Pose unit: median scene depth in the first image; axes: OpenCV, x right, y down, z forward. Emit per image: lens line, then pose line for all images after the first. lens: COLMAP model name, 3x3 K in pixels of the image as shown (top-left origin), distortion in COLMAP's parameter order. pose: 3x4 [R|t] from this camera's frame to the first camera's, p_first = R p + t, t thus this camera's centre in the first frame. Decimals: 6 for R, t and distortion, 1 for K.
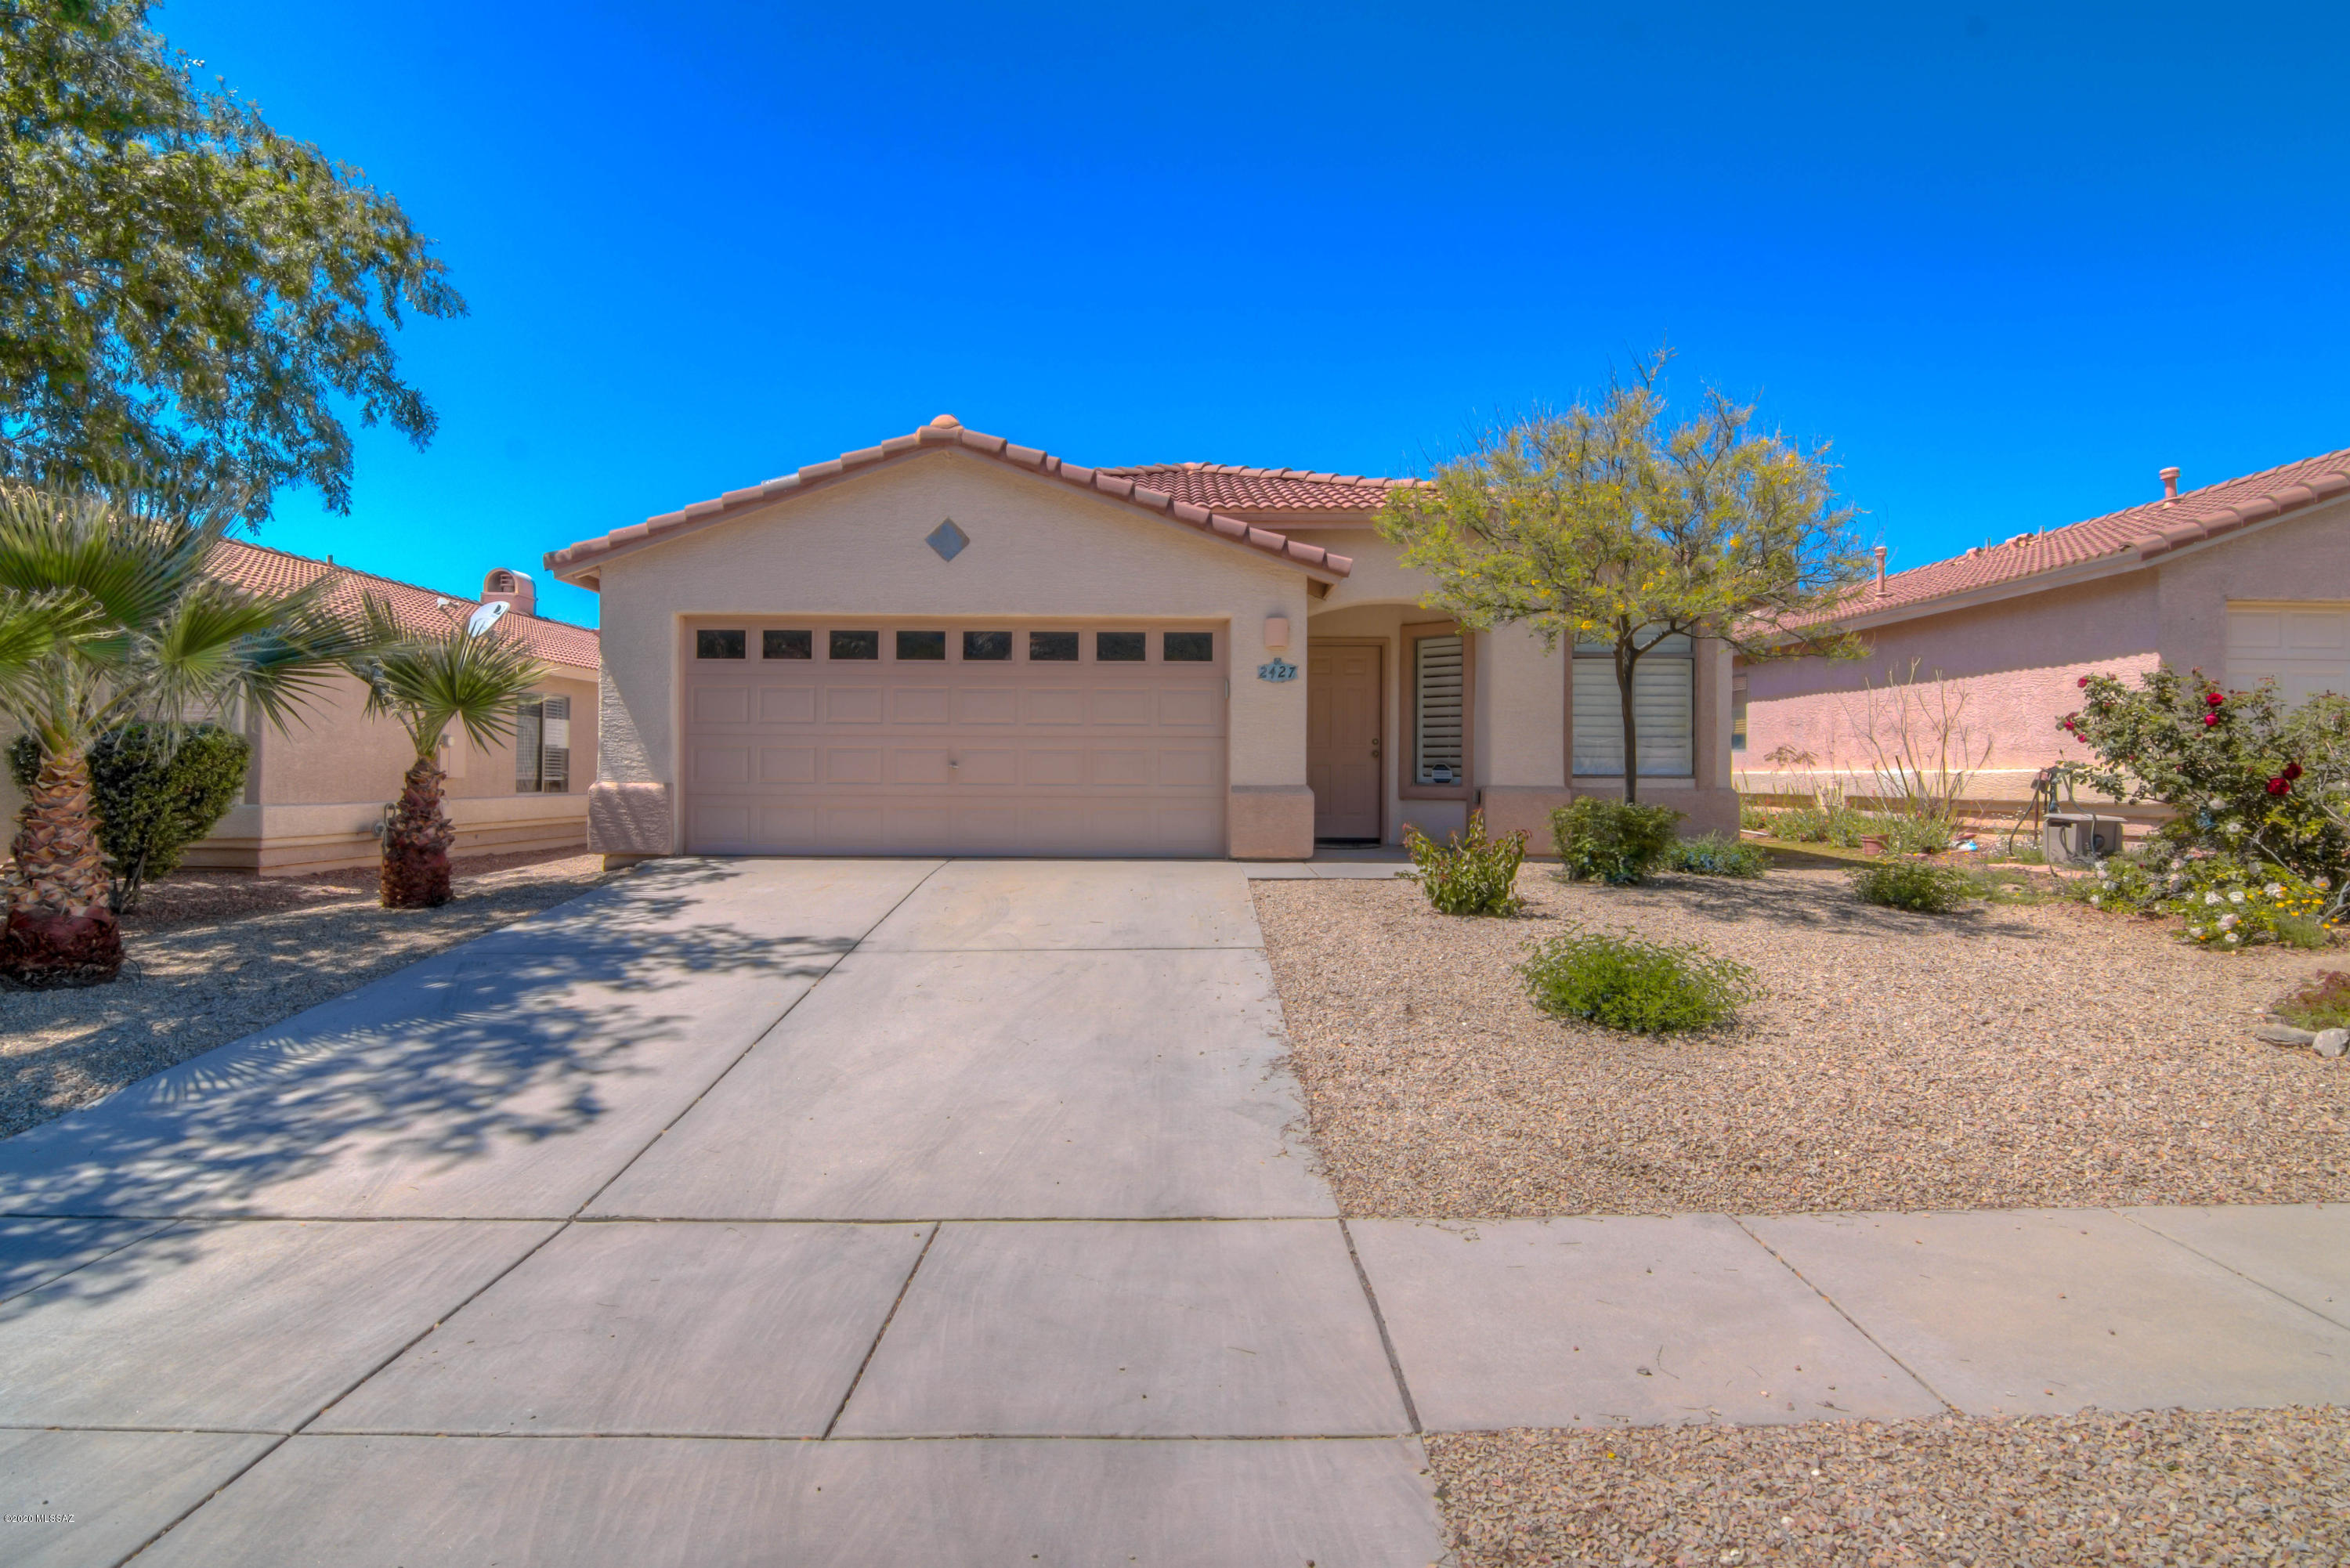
lens RADIAL K [[1170.7, 0, 1175.0], [0, 1170.7, 784.0], [0, 0, 1]] dist [-0.016979, -0.000295]
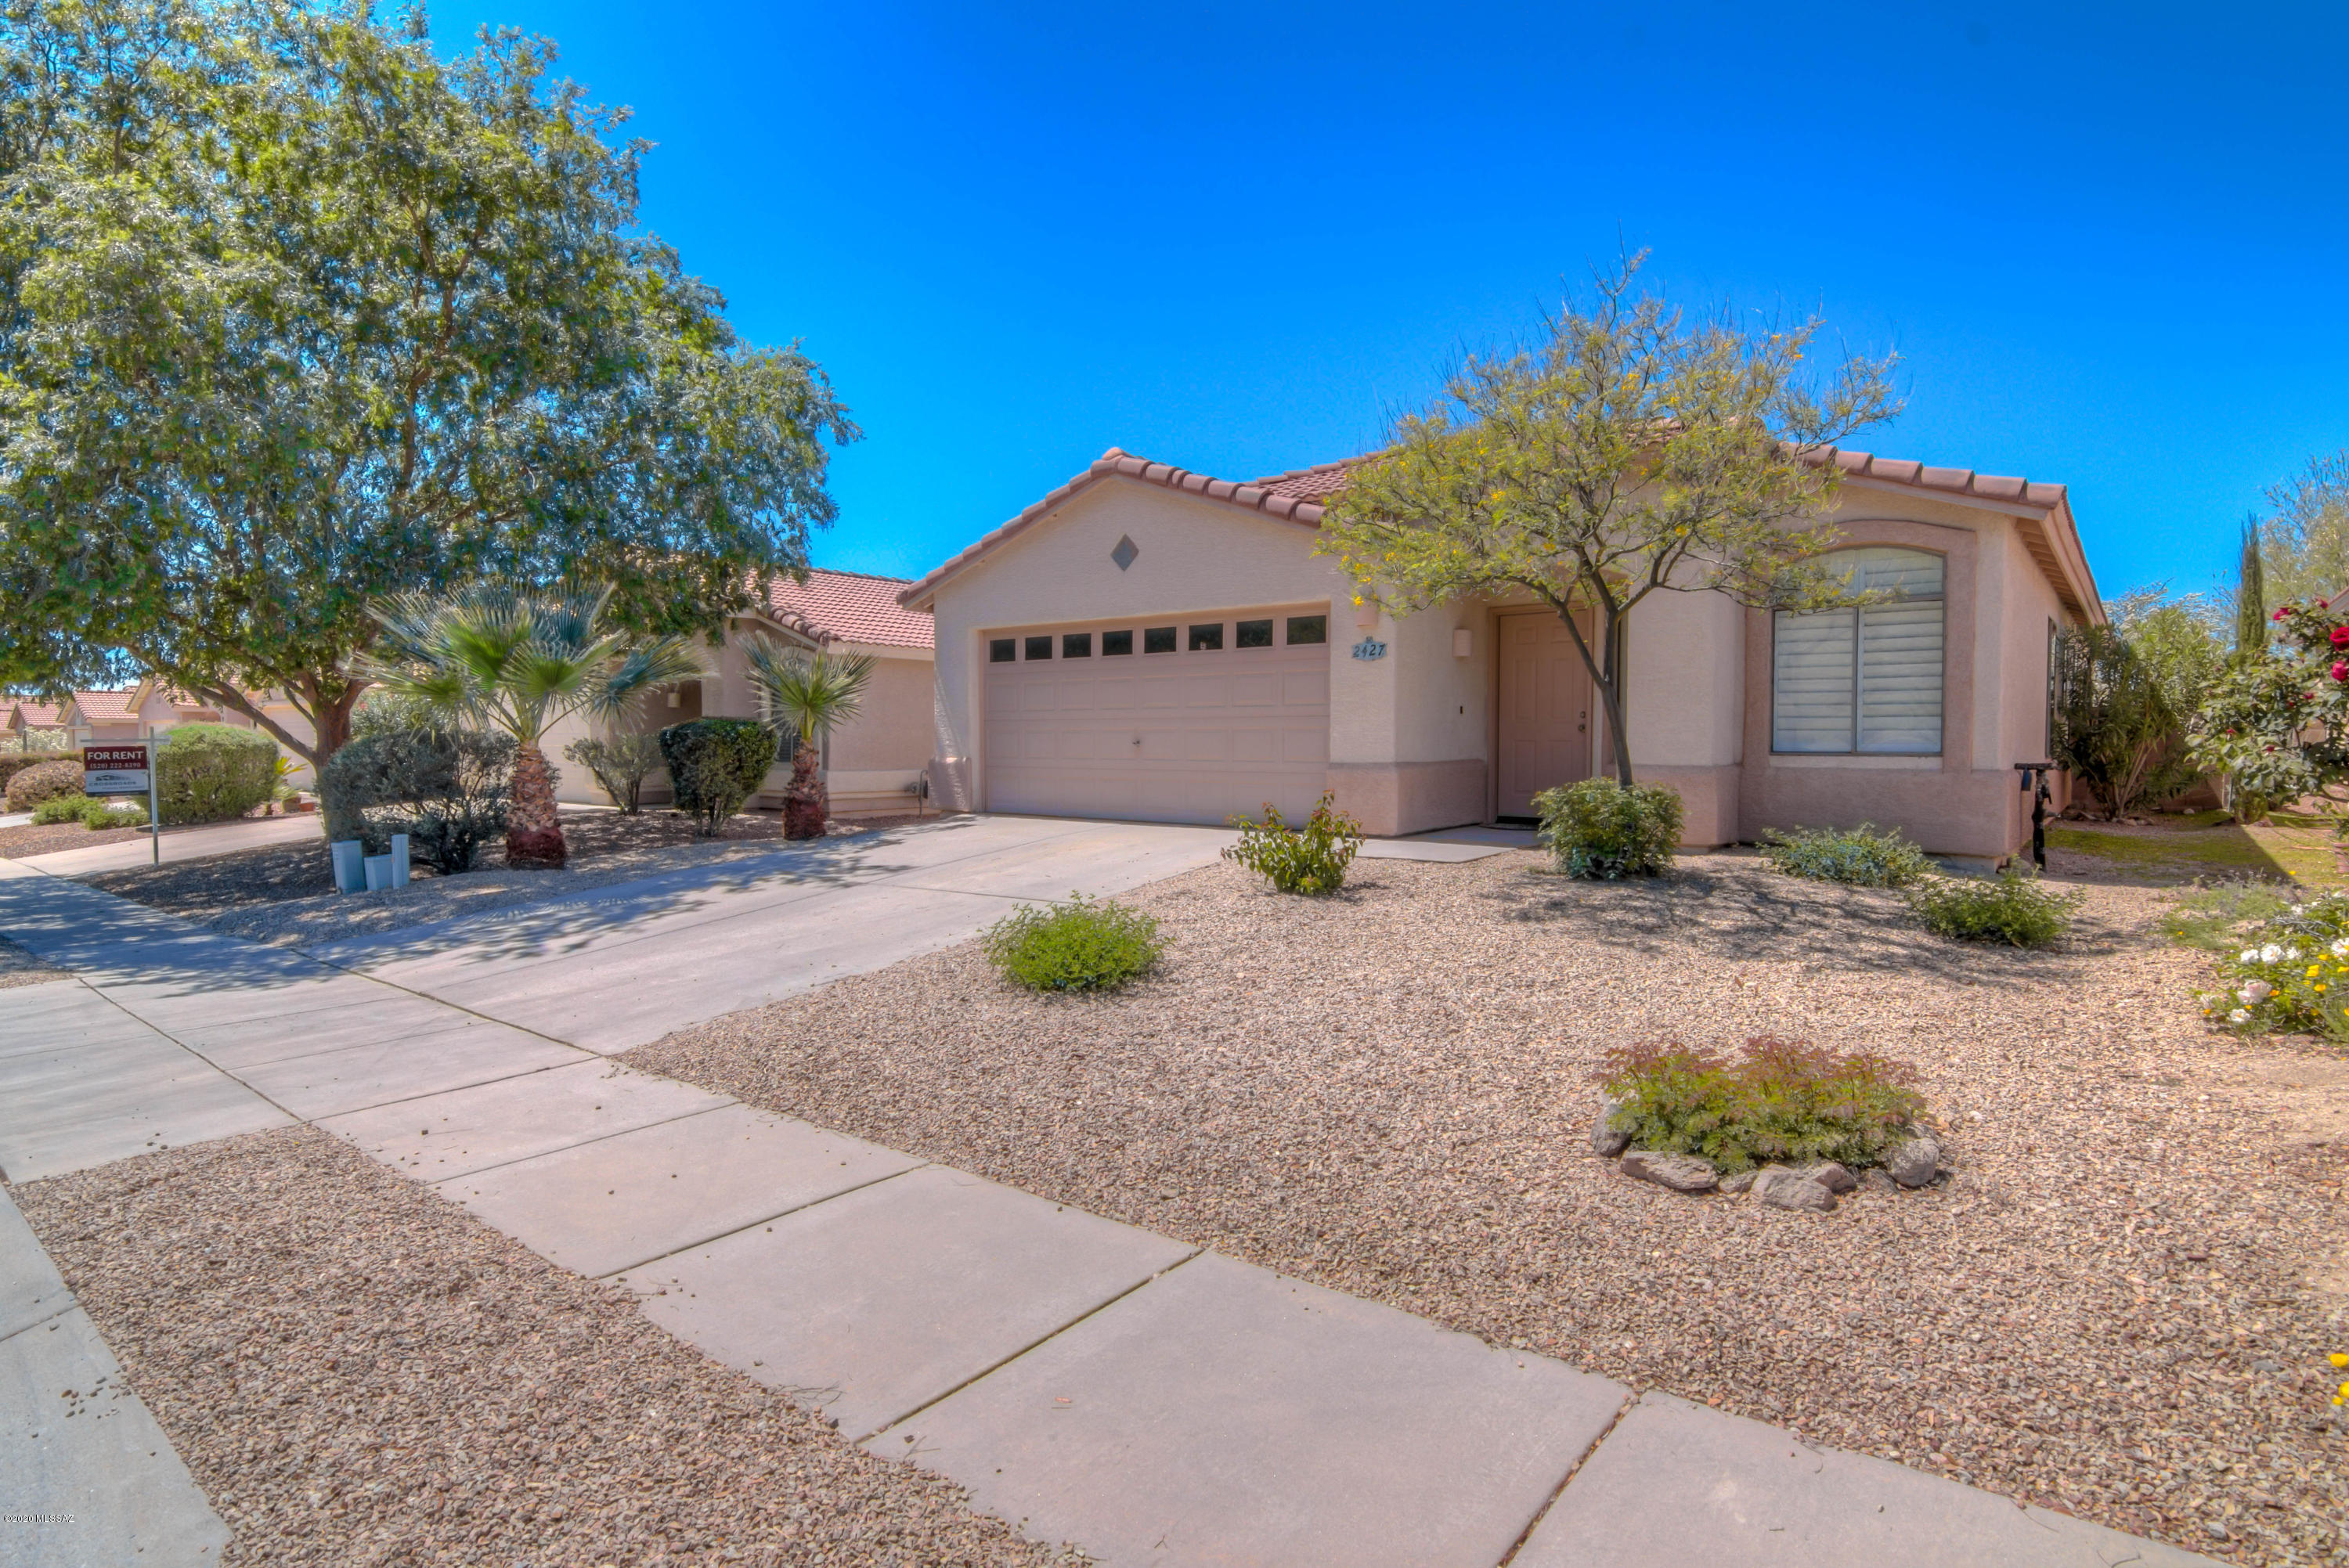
lens RADIAL K [[1187.7, 0, 1174.5], [0, 1187.7, 784.0], [0, 0, 1]] dist [0.025310, -0.000137]
pose [[0.774786, 0.019160, -0.631933, 0.606399], [-0.002599, 0.999629, 0.027122, -0.008309], [0.632218, -0.019371, 0.774548, 0.099611]]
